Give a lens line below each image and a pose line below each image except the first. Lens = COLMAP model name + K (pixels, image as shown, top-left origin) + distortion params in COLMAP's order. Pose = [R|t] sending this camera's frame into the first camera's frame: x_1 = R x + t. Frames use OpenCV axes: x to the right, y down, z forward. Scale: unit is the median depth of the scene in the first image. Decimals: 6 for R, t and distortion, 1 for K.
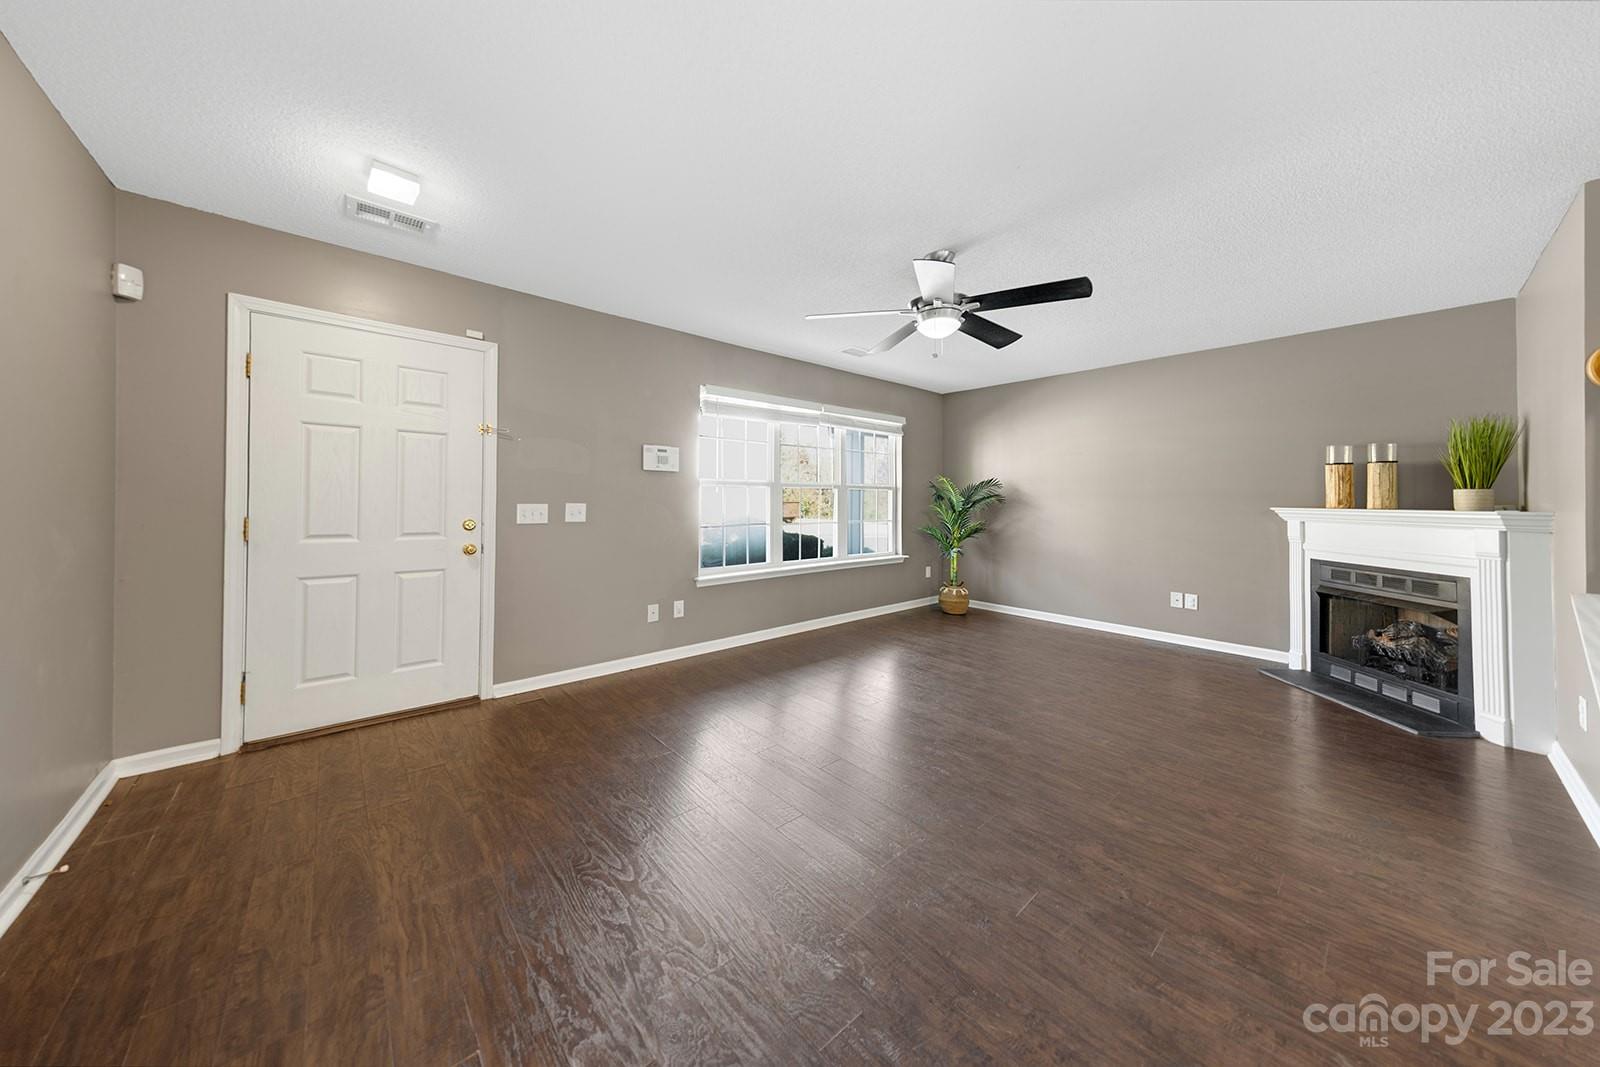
lens RADIAL K [[507.5, 0, 823.0], [0, 507.5, 500.3], [0, 0, 1]] dist [0.004026, -0.000501]
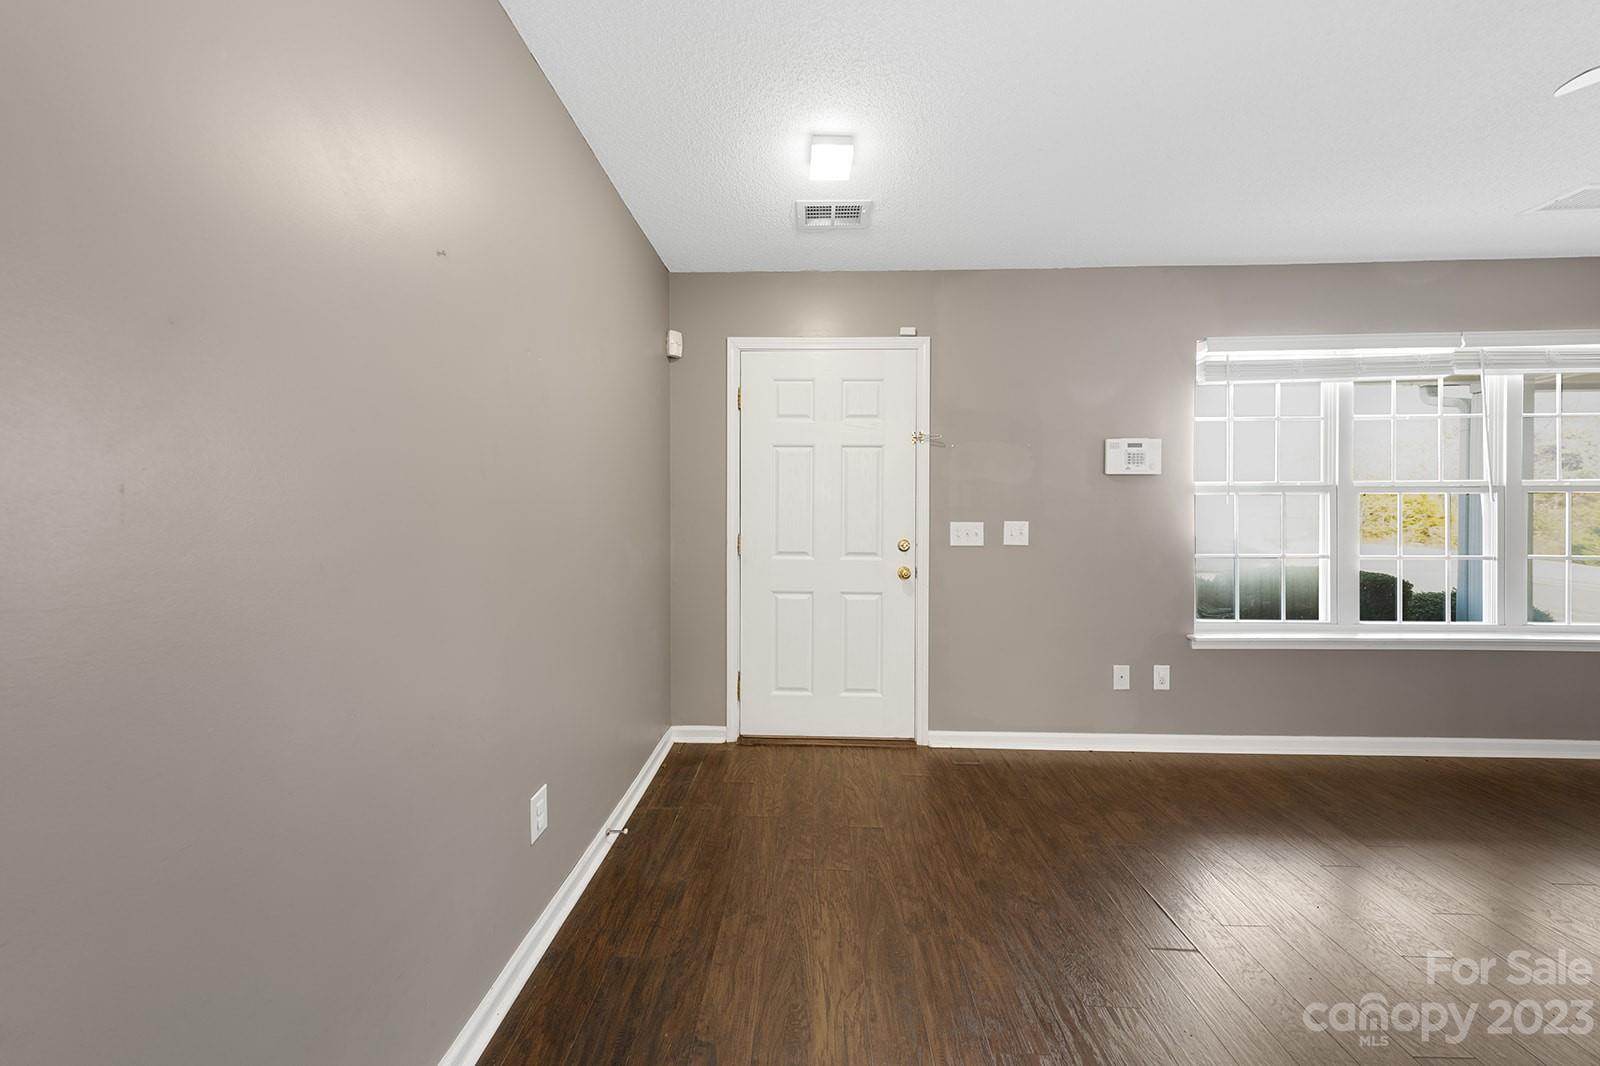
lens RADIAL K [[507.5, 0, 817.9], [0, 507.5, 513.2], [0, 0, 1]] dist [0.004026, -0.000501]
pose [[0.717393, -0.006175, -0.696641, -0.193746], [0.007126, 0.999973, -0.001525, -0.009333], [0.696632, -0.003870, 0.717418, 0.270581]]
